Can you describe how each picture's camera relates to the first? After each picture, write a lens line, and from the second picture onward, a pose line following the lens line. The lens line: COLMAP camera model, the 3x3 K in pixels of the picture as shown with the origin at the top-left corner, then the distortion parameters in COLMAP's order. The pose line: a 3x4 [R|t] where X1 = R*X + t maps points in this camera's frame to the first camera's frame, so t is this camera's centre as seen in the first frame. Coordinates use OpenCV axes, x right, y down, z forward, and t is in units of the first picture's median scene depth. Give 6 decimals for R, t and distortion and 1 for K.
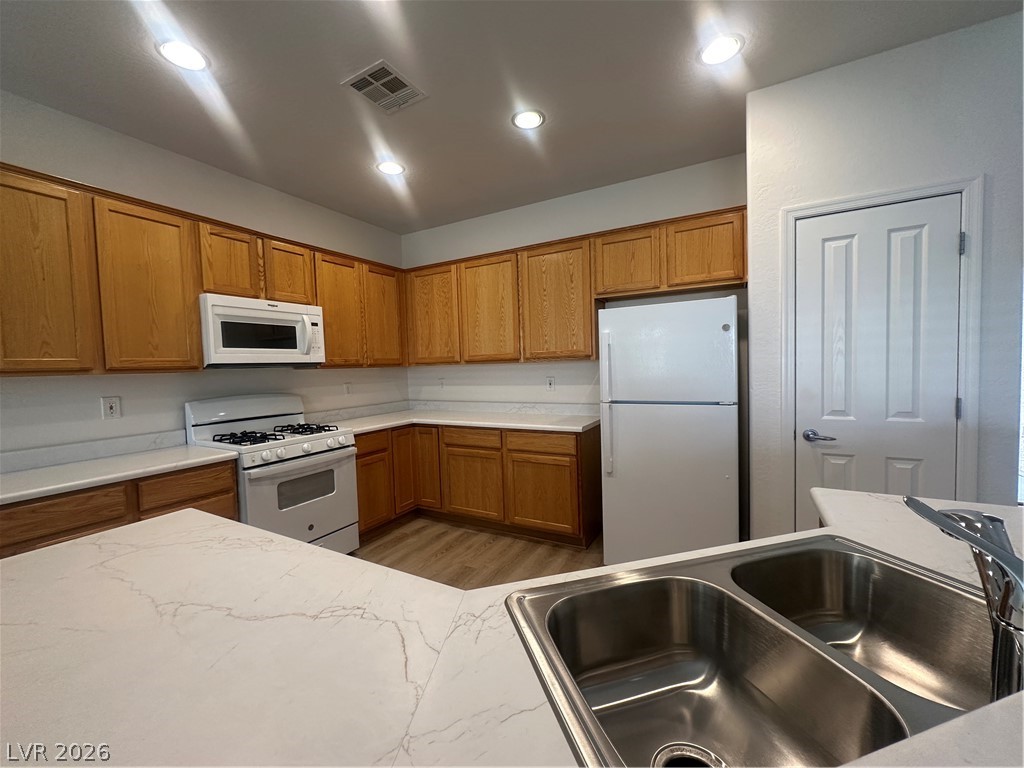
lens RADIAL K [[408.1, 0, 516.1], [0, 408.1, 382.3], [0, 0, 1]] dist [-0.003939, 0.000407]
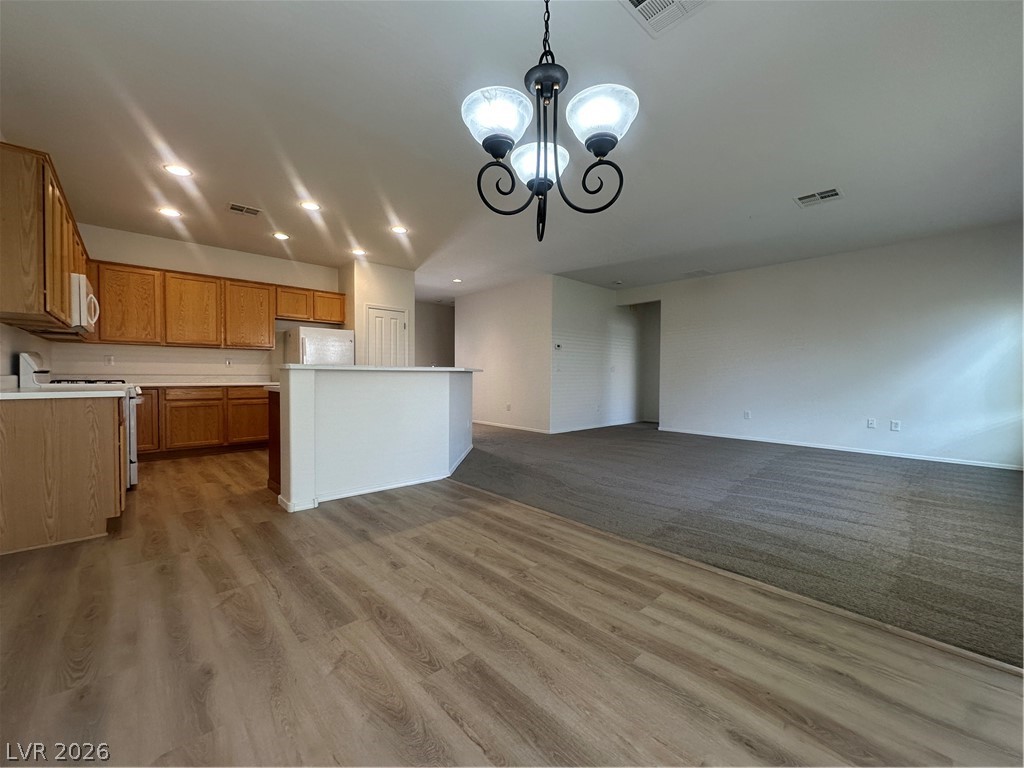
lens RADIAL K [[408.1, 0, 506.9], [0, 408.1, 382.7], [0, 0, 1]] dist [-0.003939, 0.000407]
pose [[0.318956, 0.013616, 0.947672, -1.273108], [0.025161, 0.999423, -0.022828, 0.170634], [-0.947436, 0.031125, 0.318429, -0.630586]]
